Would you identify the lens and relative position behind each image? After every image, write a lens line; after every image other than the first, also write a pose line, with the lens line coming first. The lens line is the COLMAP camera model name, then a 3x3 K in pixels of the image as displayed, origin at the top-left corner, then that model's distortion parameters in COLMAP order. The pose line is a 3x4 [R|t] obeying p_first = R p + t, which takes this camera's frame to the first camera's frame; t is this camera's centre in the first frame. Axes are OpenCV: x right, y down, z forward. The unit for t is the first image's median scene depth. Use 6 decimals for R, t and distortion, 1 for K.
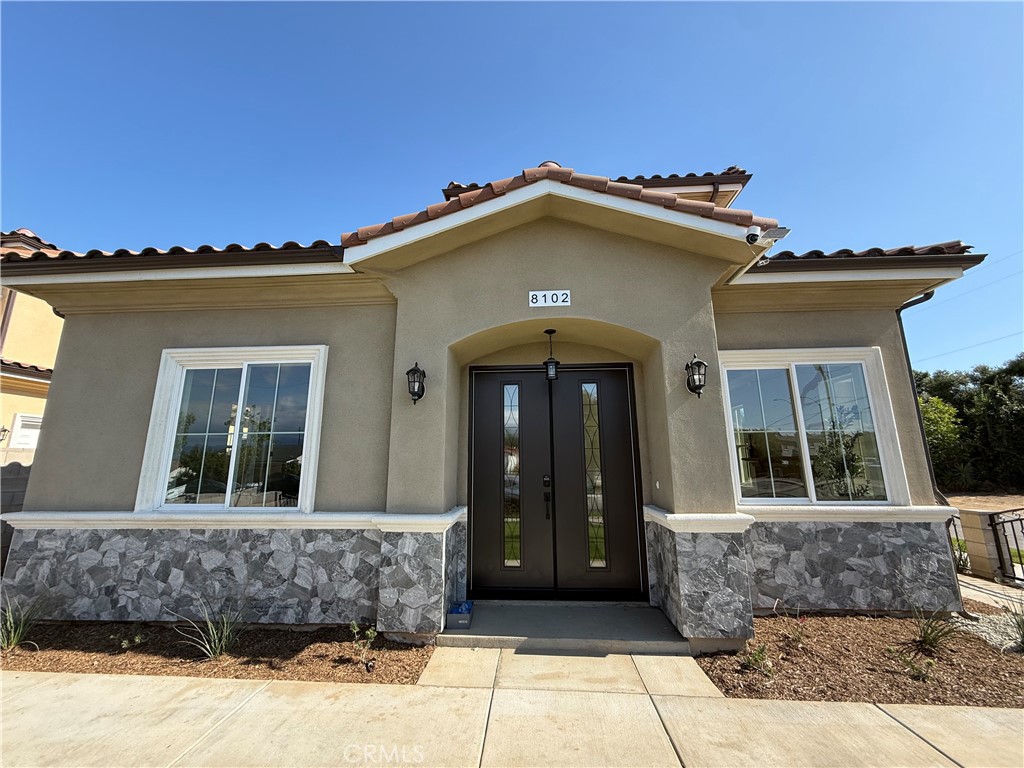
lens RADIAL K [[406.4, 0, 507.4], [0, 406.4, 382.0], [0, 0, 1]] dist [-0.000419, 0.000450]
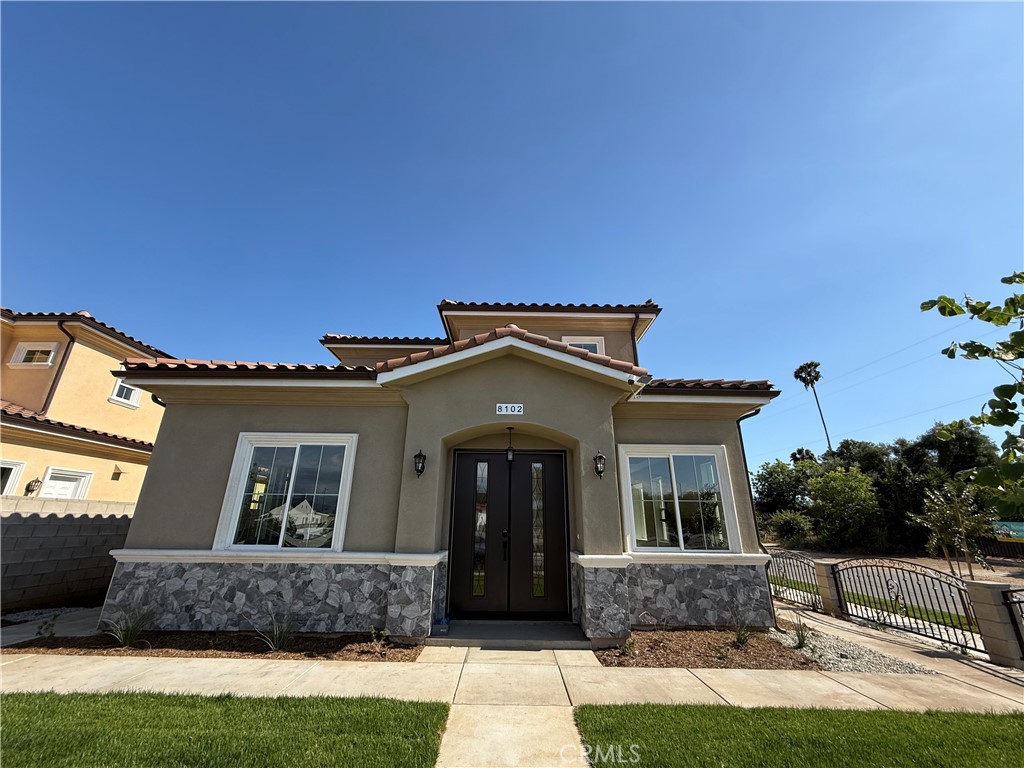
lens RADIAL K [[406.4, 0, 507.4], [0, 406.4, 382.0], [0, 0, 1]] dist [-0.000419, 0.000450]
pose [[0.997316, 0.039807, 0.061447, -0.003510], [-0.031393, 0.990715, -0.132282, -0.103069], [-0.066142, 0.129998, 0.989306, -0.534032]]
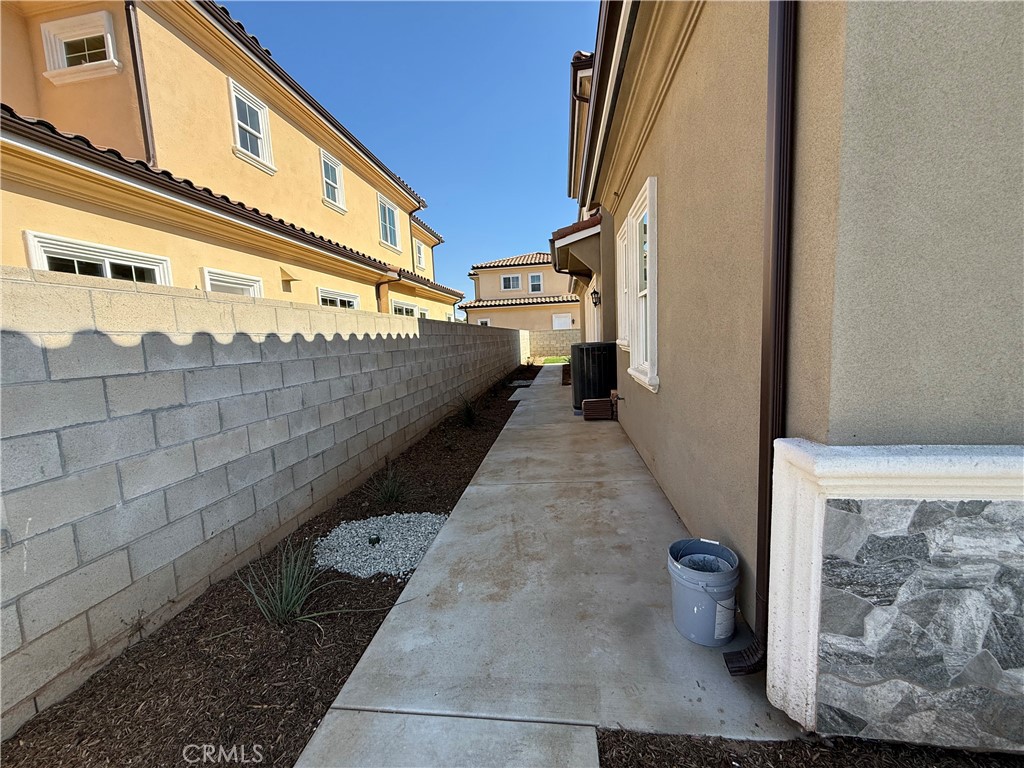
lens RADIAL K [[406.9, 0, 507.7], [0, 406.9, 381.2], [0, 0, 1]] dist [-0.000754, 0.000010]
pose [[0.997038, -0.033742, -0.069107, -1.444891], [0.053390, 0.950467, 0.306204, 0.167512], [0.055352, -0.308987, 0.949454, 0.723364]]
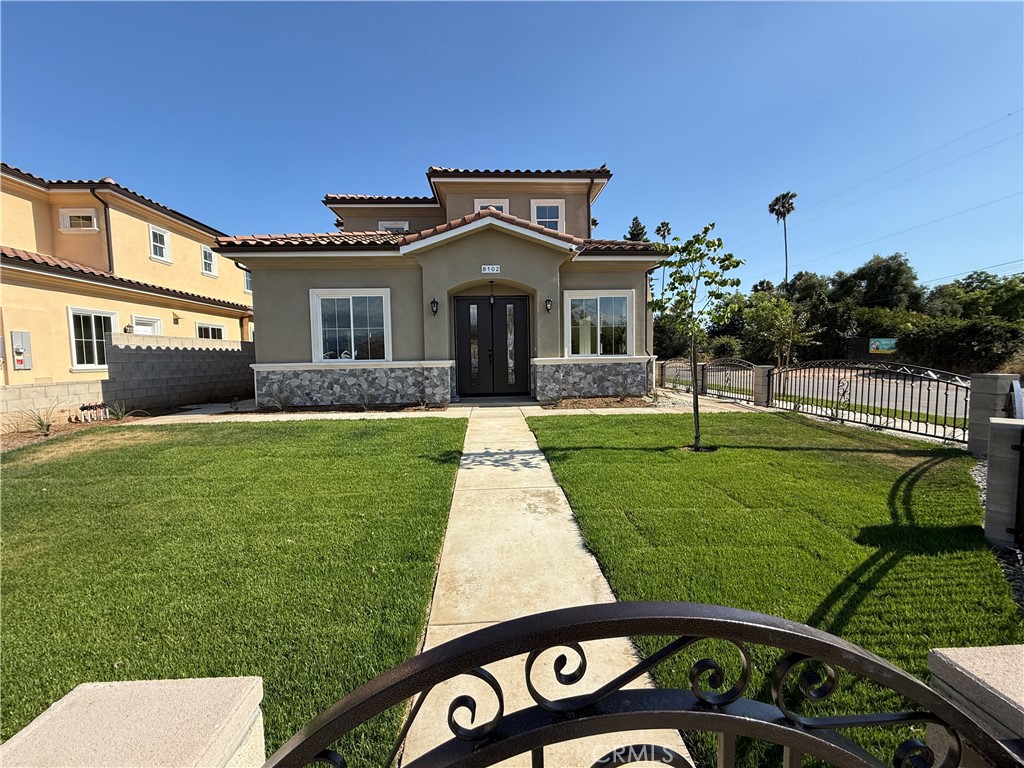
lens RADIAL K [[406.9, 0, 507.6], [0, 406.9, 381.2], [0, 0, 1]] dist [0.000605, 0.000157]
pose [[0.992857, -0.019839, 0.117650, -0.084805], [-0.011210, 0.966204, 0.257533, -0.186477], [-0.118783, -0.257013, 0.959080, -1.372967]]
